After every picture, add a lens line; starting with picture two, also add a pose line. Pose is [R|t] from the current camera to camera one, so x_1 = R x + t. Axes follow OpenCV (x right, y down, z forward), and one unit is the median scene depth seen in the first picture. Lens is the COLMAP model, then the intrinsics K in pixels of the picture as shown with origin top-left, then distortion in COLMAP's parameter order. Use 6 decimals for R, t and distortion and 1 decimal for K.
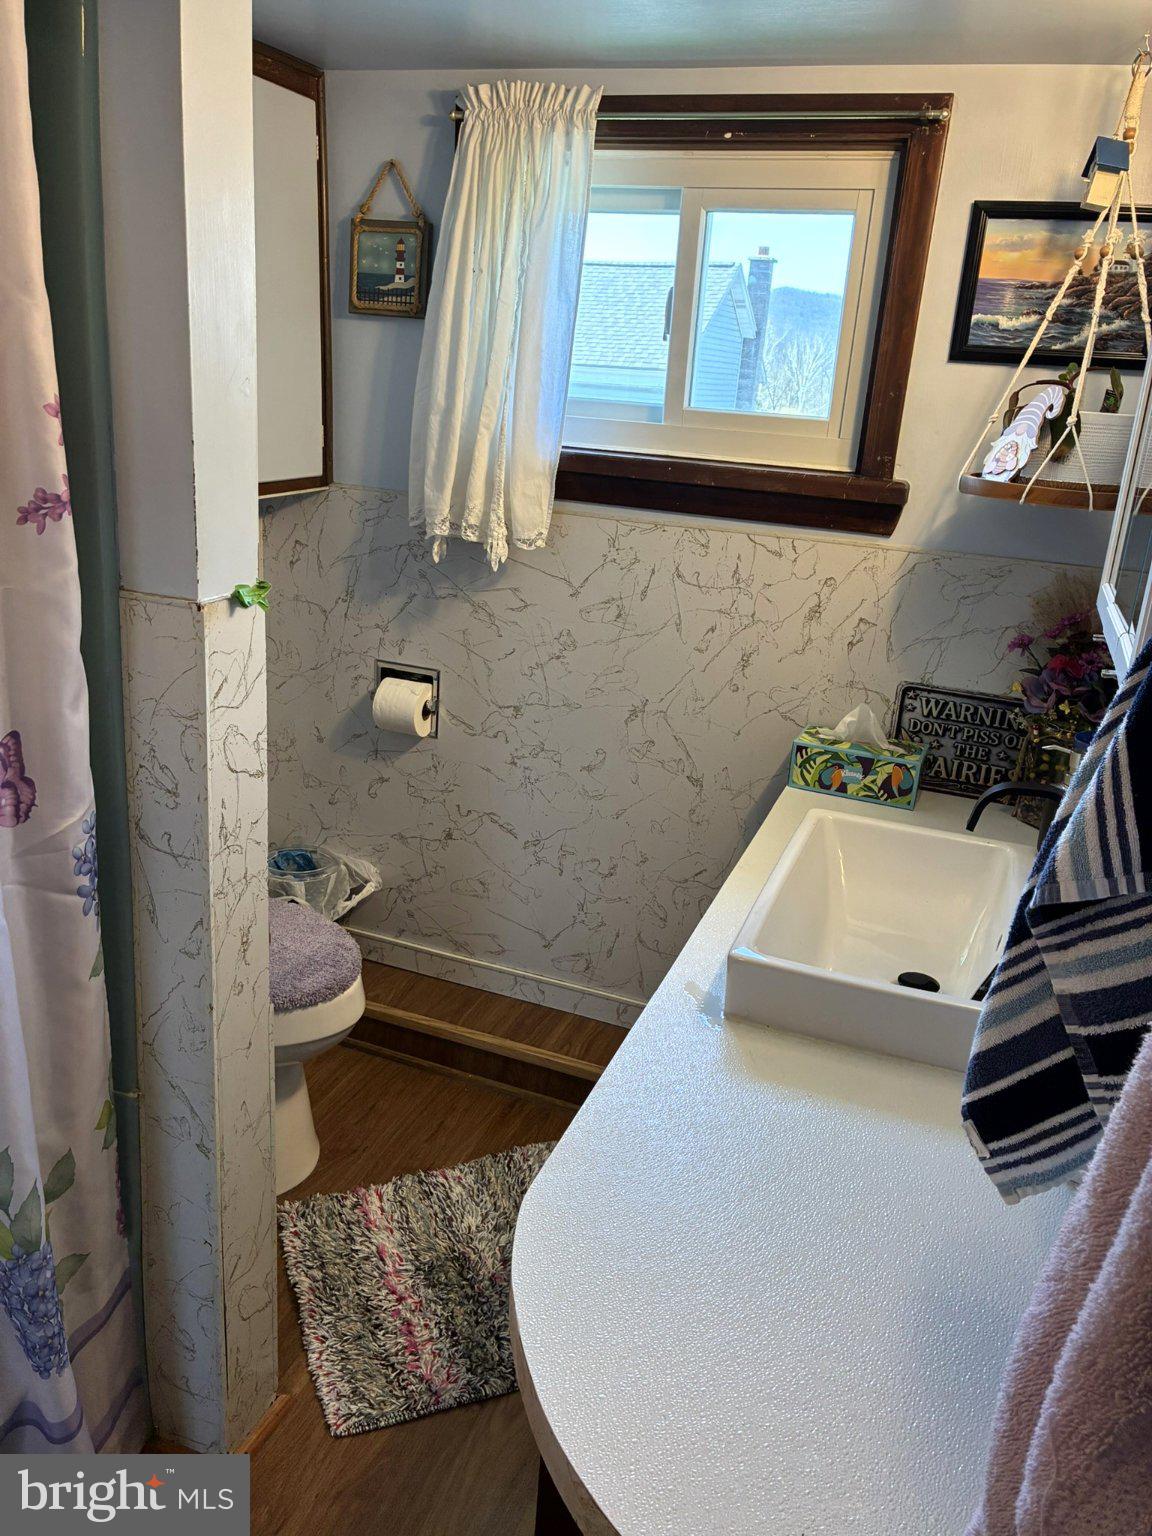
lens RADIAL K [[1174.8, 0, 576.2], [0, 1174.8, 769.6], [0, 0, 1]] dist [0.030481, -0.035629]
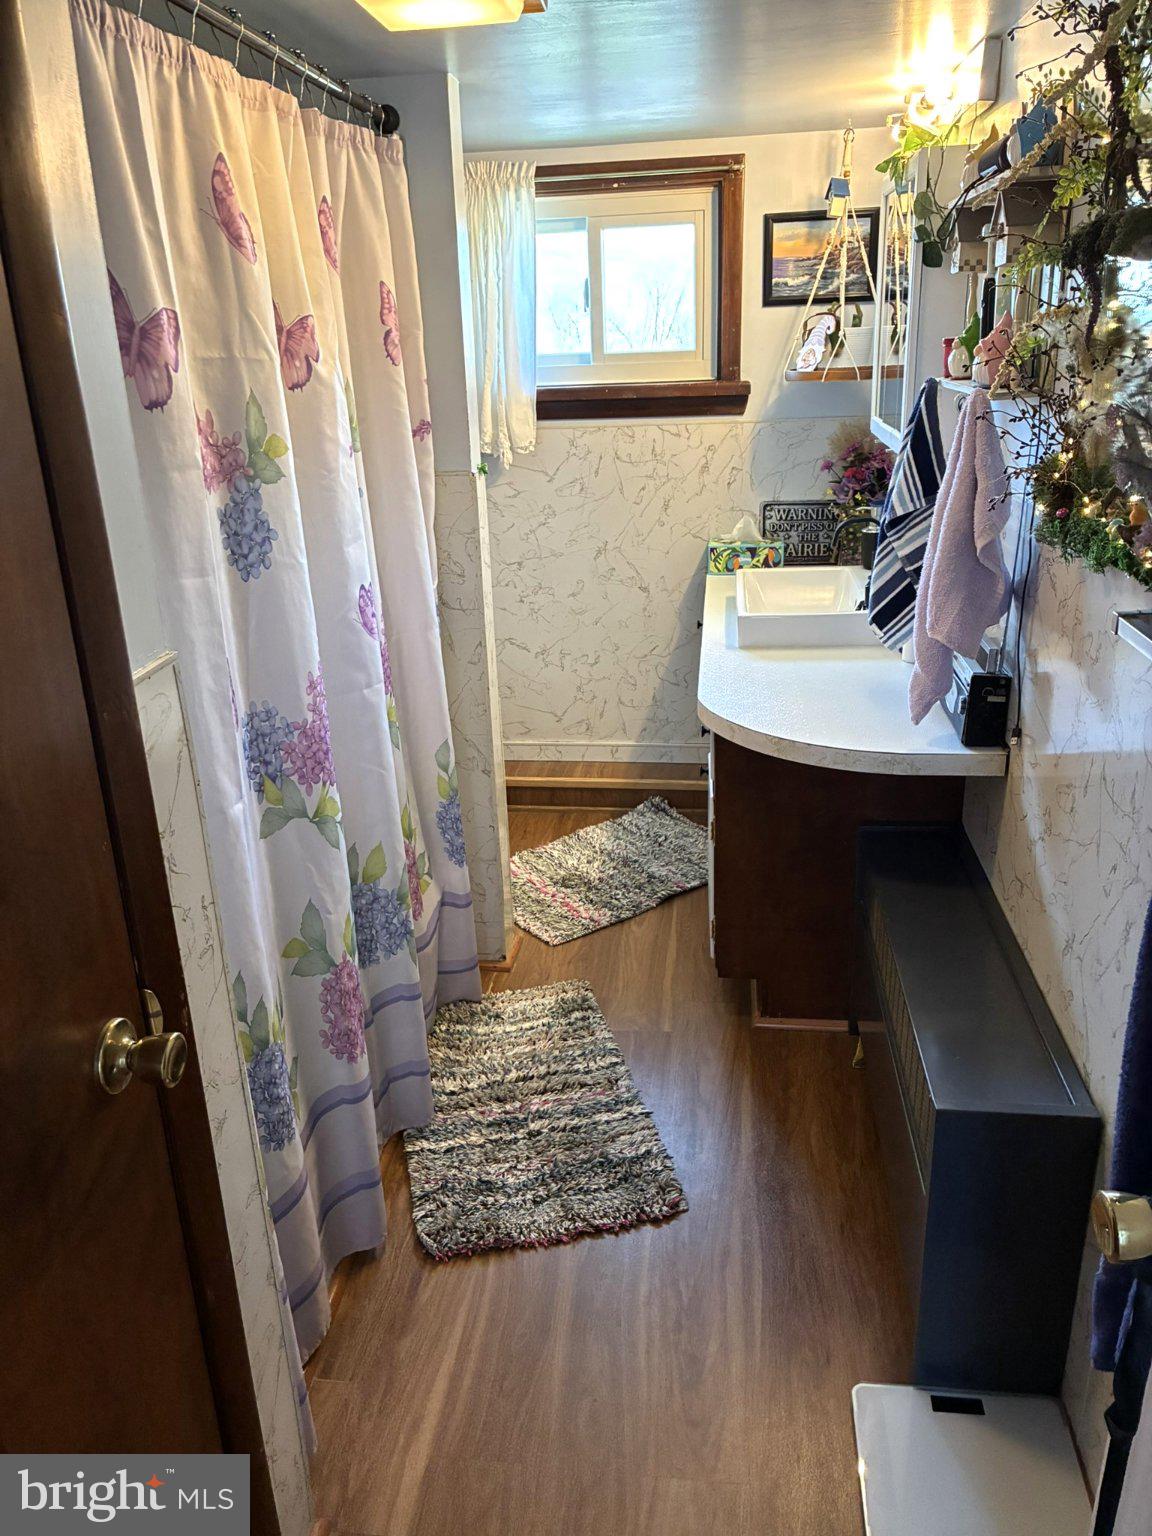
lens RADIAL K [[1174.8, 0, 570.9], [0, 1174.8, 770.1], [0, 0, 1]] dist [0.030481, -0.035629]
pose [[0.966880, -0.179211, 0.181733, -0.374605], [0.172793, 0.983653, 0.050687, 0.176017], [-0.187846, -0.017606, 0.982041, -0.625065]]
